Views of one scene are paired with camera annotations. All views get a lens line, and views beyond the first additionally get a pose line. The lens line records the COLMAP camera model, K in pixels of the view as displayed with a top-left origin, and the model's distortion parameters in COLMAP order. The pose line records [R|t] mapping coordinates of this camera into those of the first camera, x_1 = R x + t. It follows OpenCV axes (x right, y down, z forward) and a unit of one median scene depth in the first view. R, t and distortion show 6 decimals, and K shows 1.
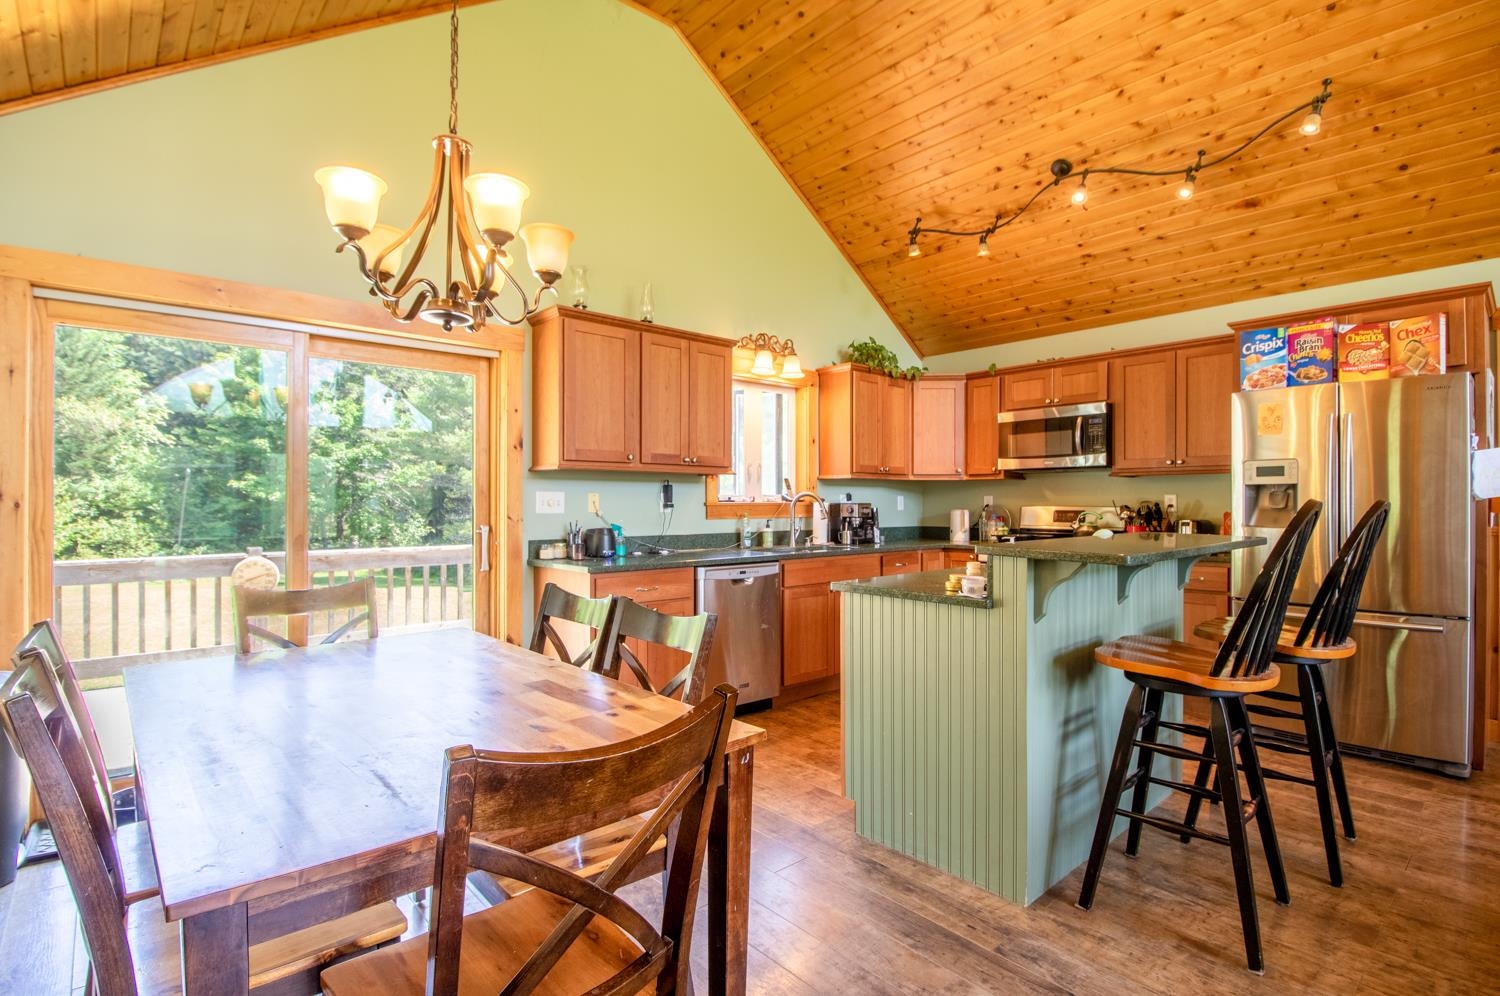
lens RADIAL K [[704.6, 0, 759.7], [0, 704.6, 495.0], [0, 0, 1]] dist [0.002230, -0.017897]
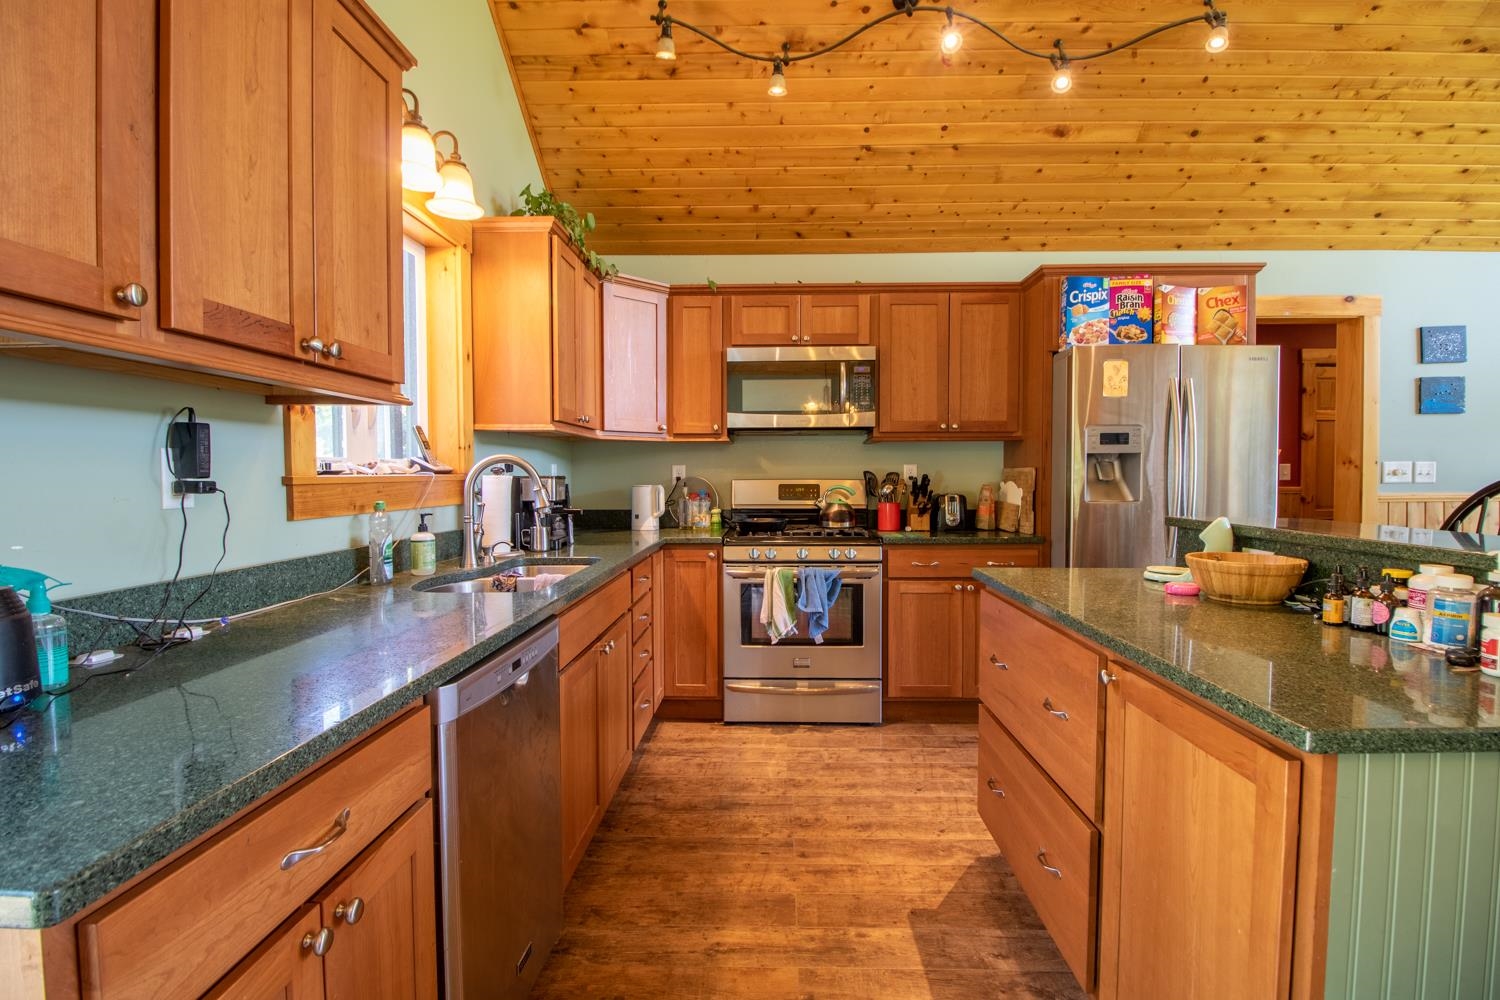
lens RADIAL K [[704.6, 0, 759.7], [0, 704.6, 497.0], [0, 0, 1]] dist [0.002230, -0.017897]
pose [[0.695179, -0.025264, 0.718393, -0.171797], [-0.006414, 0.999124, 0.041342, 0.004366], [-0.718808, -0.033348, 0.694408, 0.558084]]
